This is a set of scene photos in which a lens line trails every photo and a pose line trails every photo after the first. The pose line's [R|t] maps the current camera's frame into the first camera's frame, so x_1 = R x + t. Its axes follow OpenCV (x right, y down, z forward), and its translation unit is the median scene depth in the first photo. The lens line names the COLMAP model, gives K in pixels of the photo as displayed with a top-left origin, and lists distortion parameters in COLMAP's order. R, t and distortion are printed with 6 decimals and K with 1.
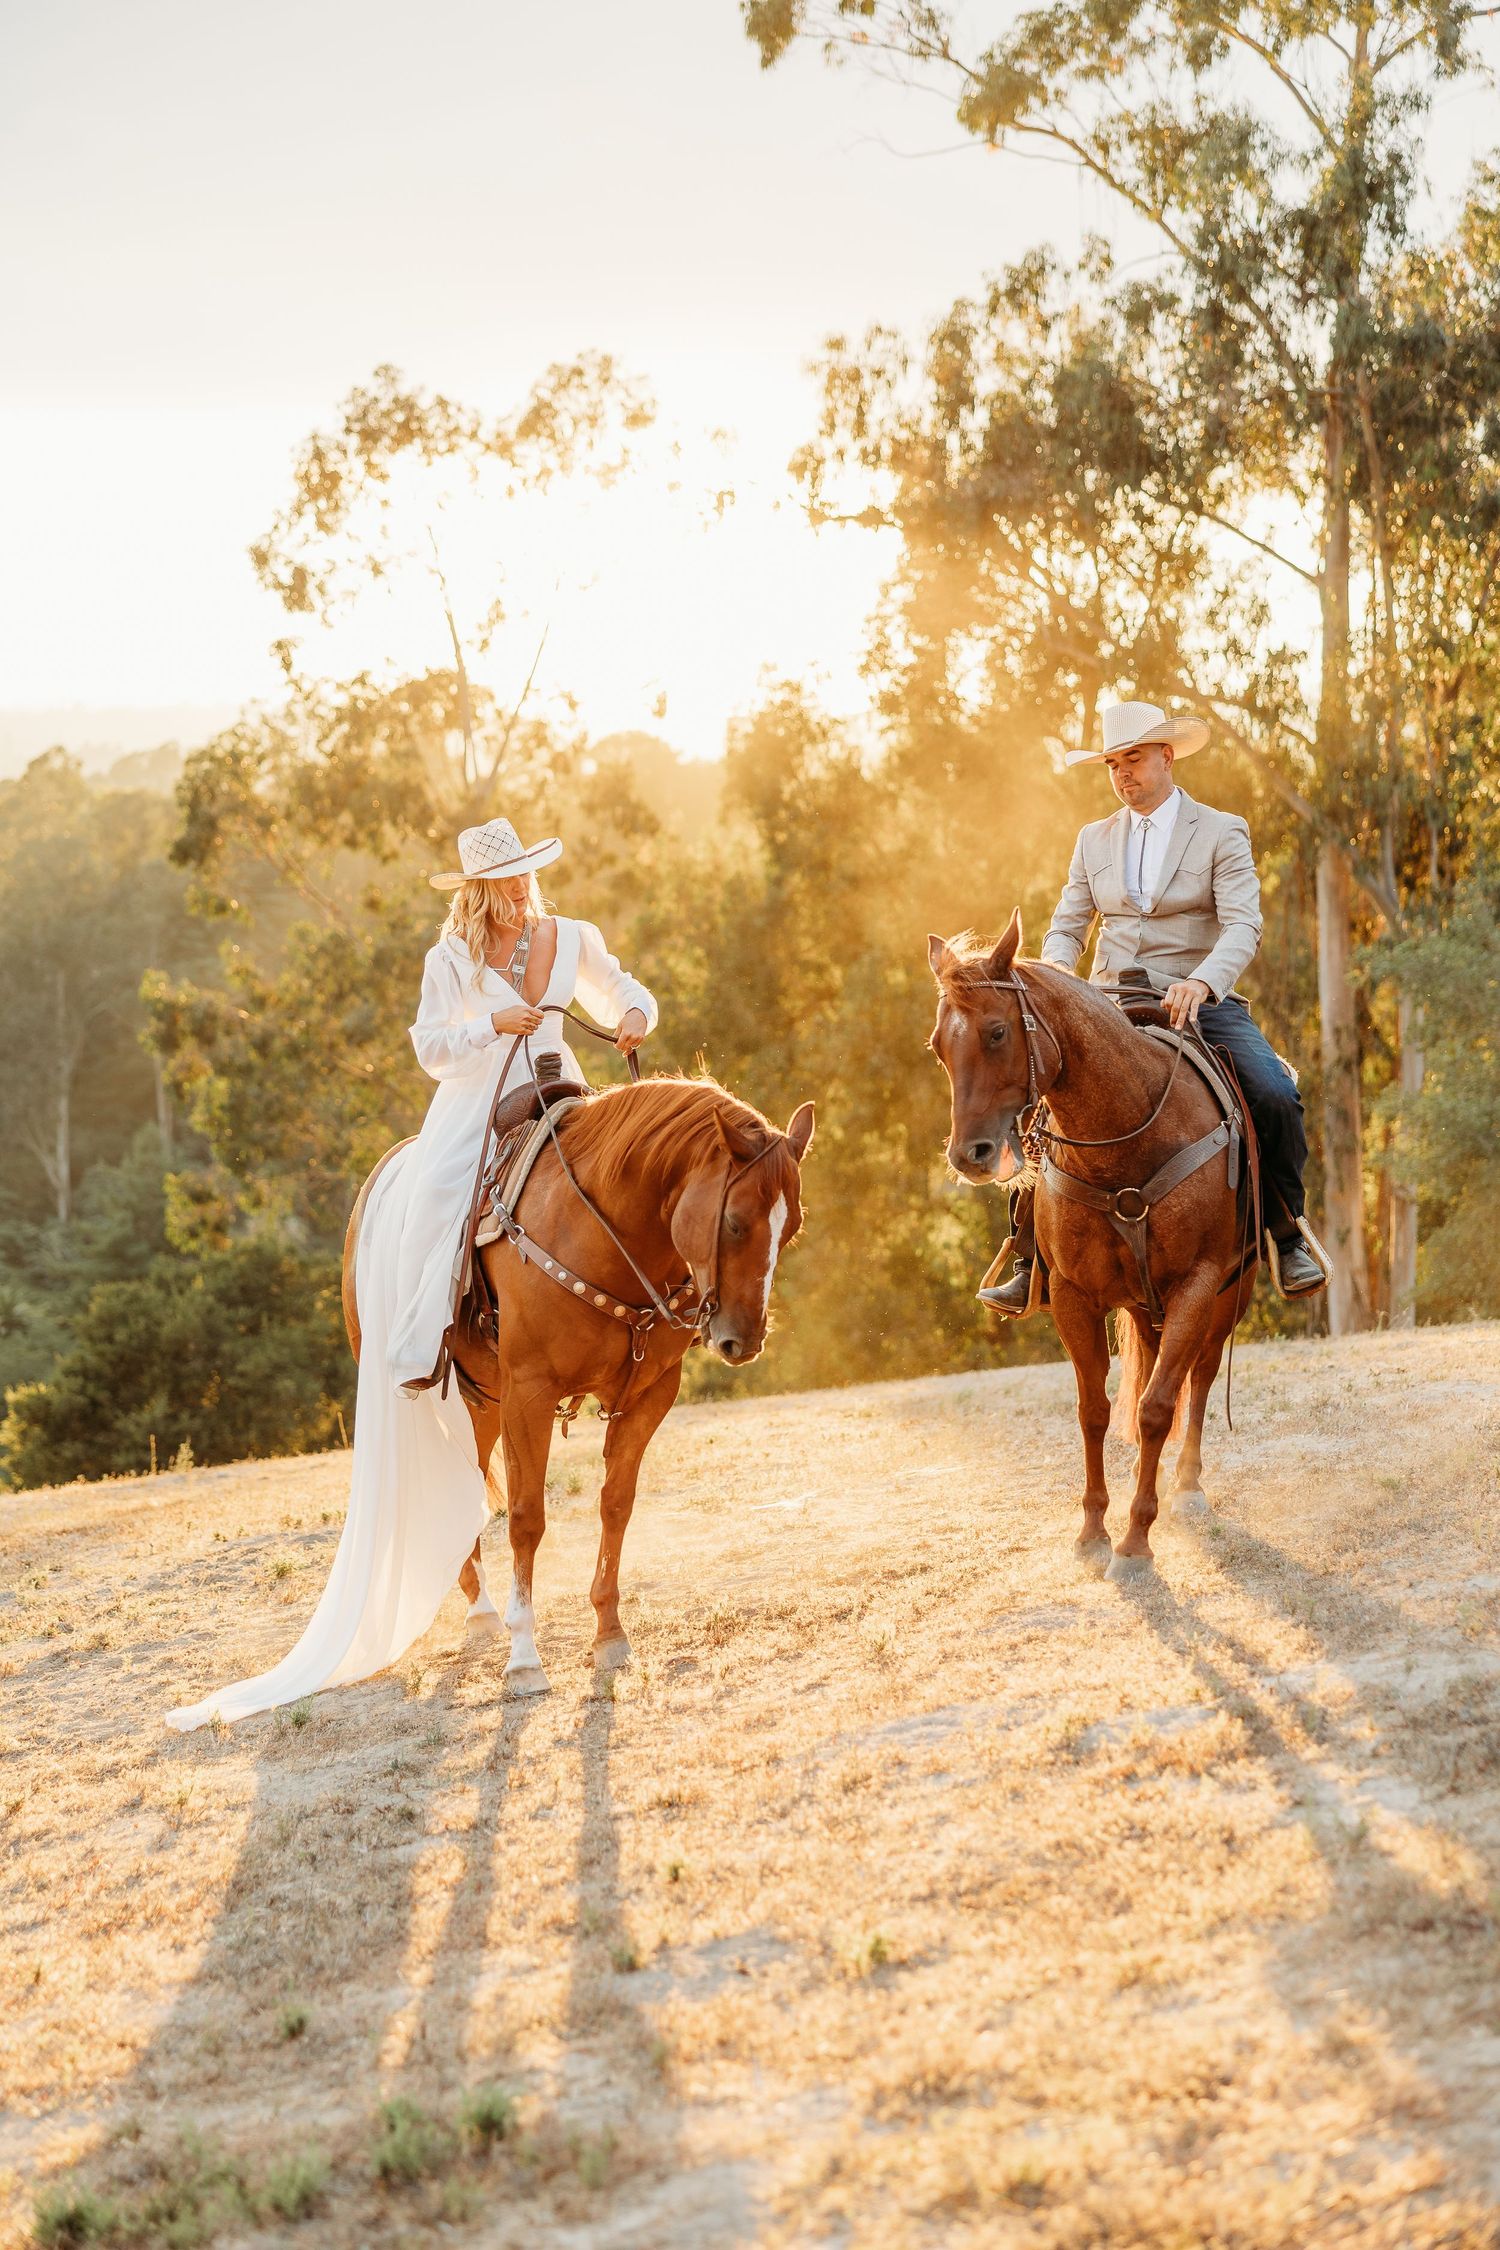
lens RADIAL K [[3462.3, 0, 750.0], [0, 3462.3, 1125.0], [0, 0, 1]] dist [0.015040, 0.072330]
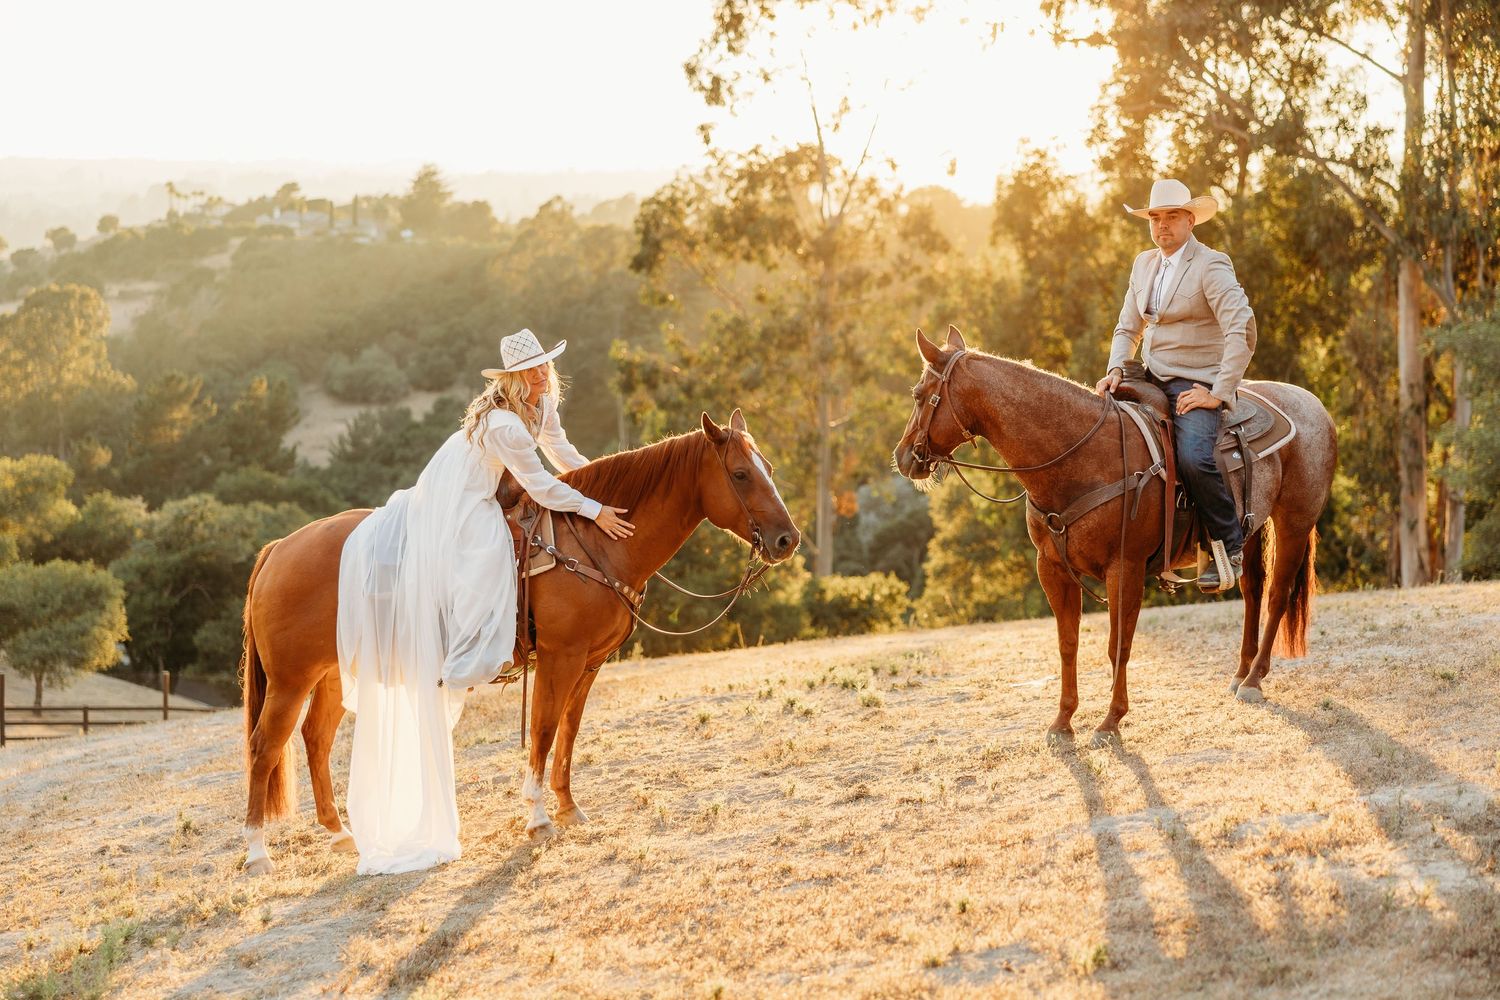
lens RADIAL K [[2285.2, 0, 740.6], [0, 2285.2, 473.9], [0, 0, 1]] dist [0.020964, 0.039173]
pose [[0.993212, 0.013827, -0.115492, -0.000686], [-0.012475, 0.999845, 0.012417, 0.001766], [0.115646, -0.010892, 0.993231, -0.001520]]
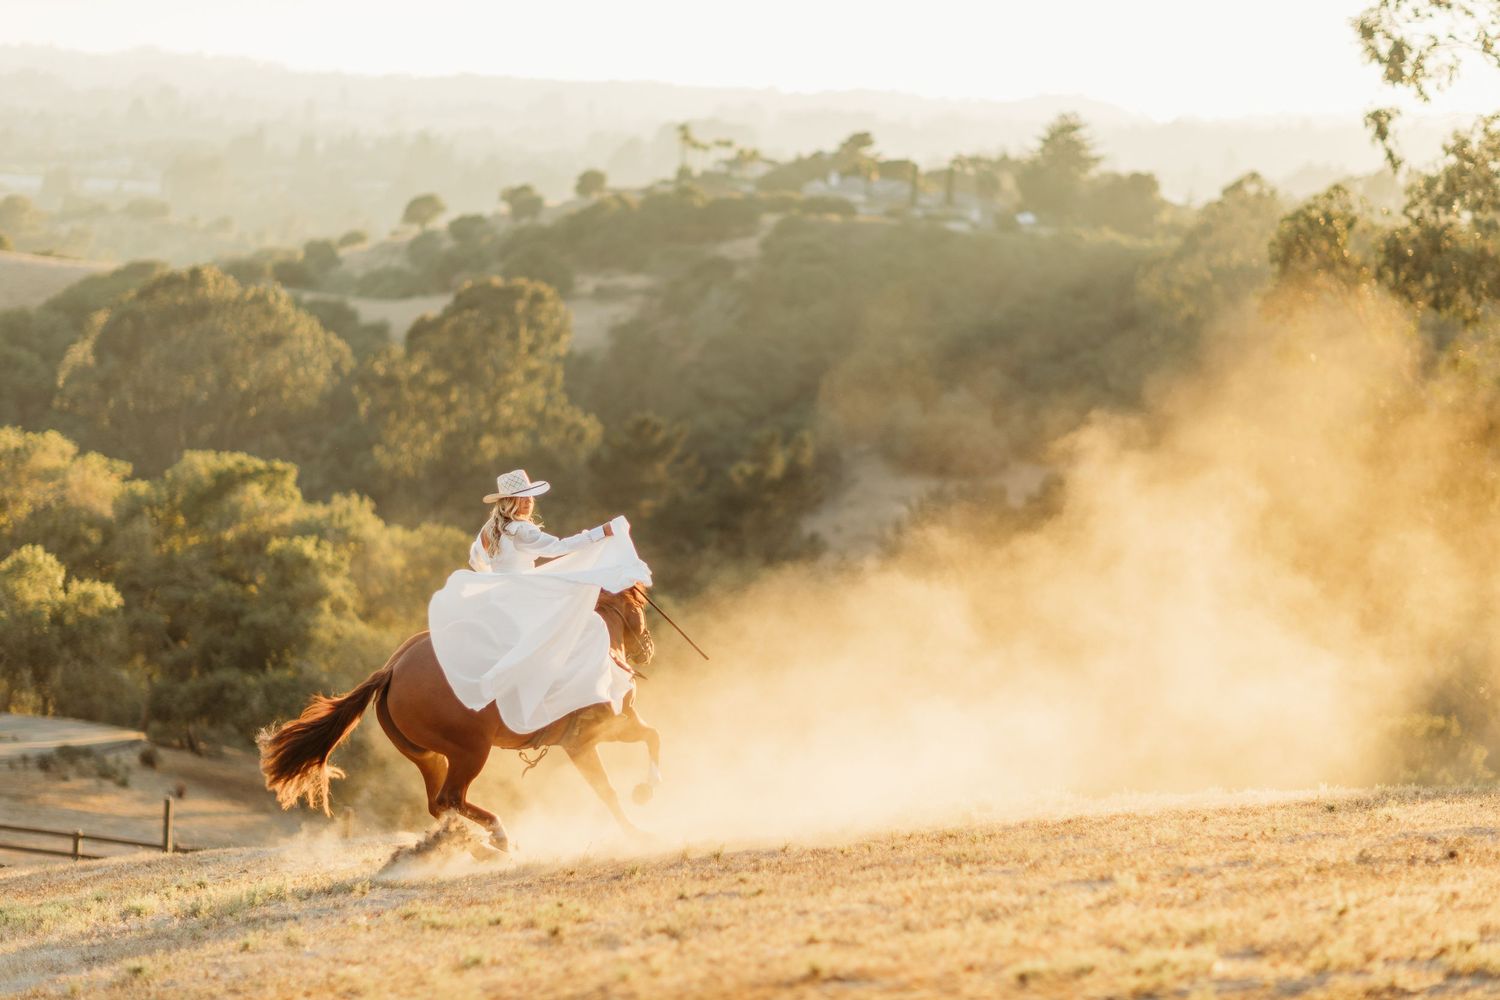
lens RADIAL K [[3757.9, 0, 691.5], [0, 3757.9, 502.8], [0, 0, 1]] dist [0.057777, 0.197233]
pose [[0.932664, 0.072345, -0.353419, 0.109700], [-0.077440, 0.996997, -0.000276, -0.005778], [0.352337, 0.027626, 0.935465, -0.187369]]
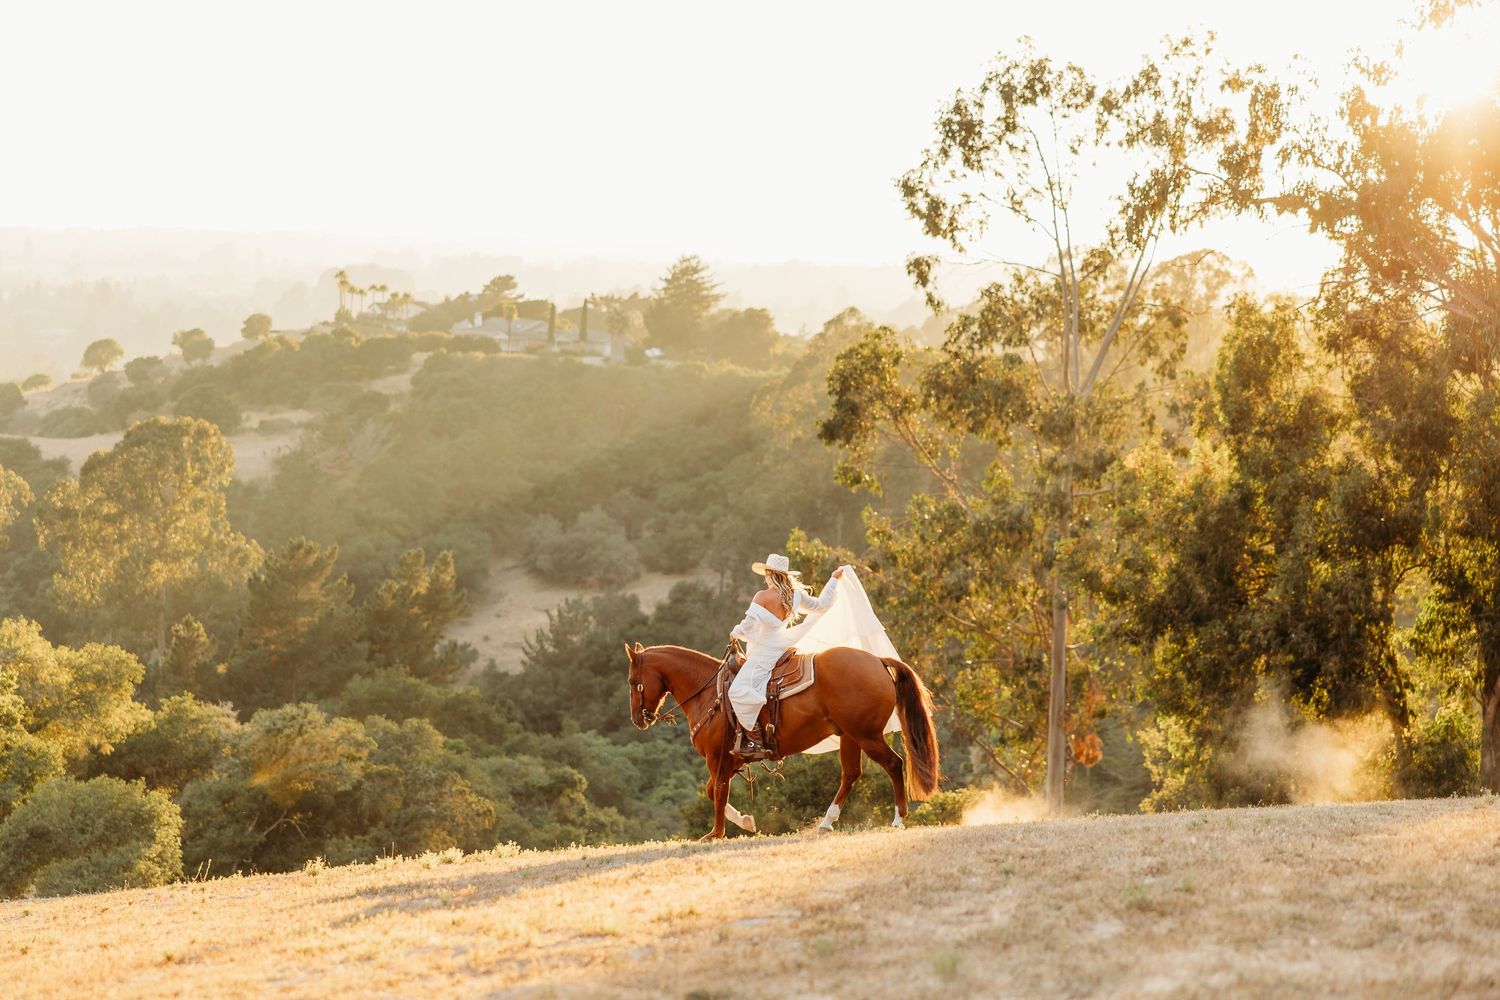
lens RADIAL K [[3503.2, 0, 693.4], [0, 3503.2, 534.0], [0, 0, 1]] dist [0.004477, 0.099787]
pose [[0.961893, 0.043534, -0.269939, 0.159714], [-0.053258, 0.998165, -0.028799, -0.007686], [0.268190, 0.042078, 0.962447, -0.245145]]
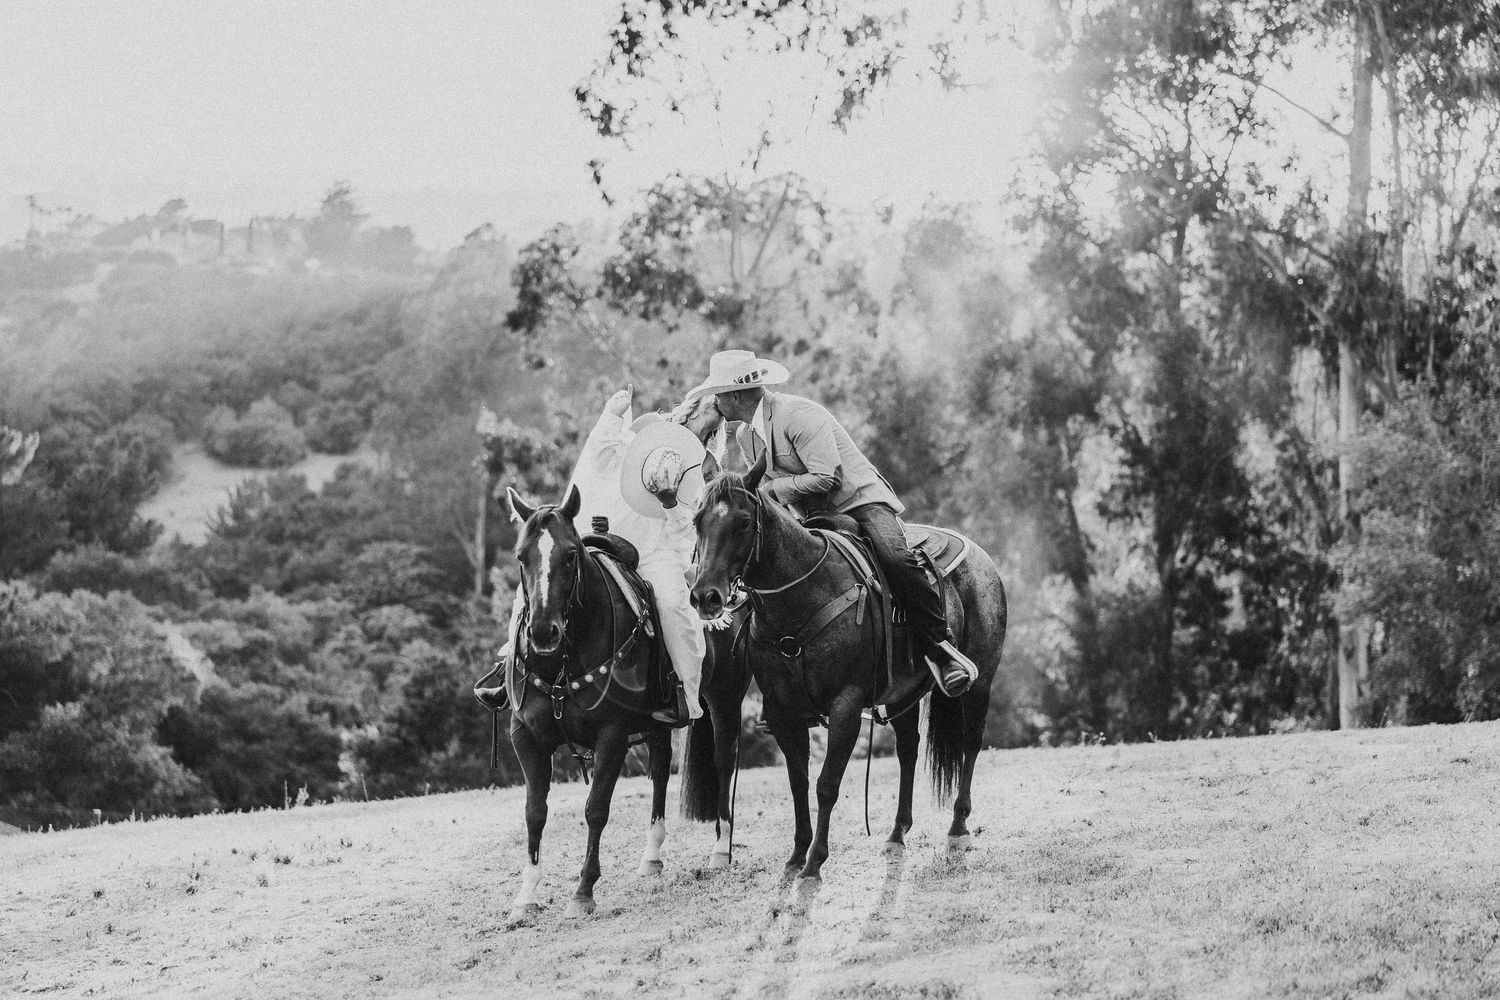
lens RADIAL K [[2805.3, 0, 750.0], [0, 2805.3, 500.0], [0, 0, 1]] dist [0.013672, 0.441671]
pose [[0.992163, 0.029582, -0.121400, 0.071324], [-0.030511, 0.999518, -0.005807, -0.010652], [0.121170, 0.009466, 0.992587, -0.047753]]
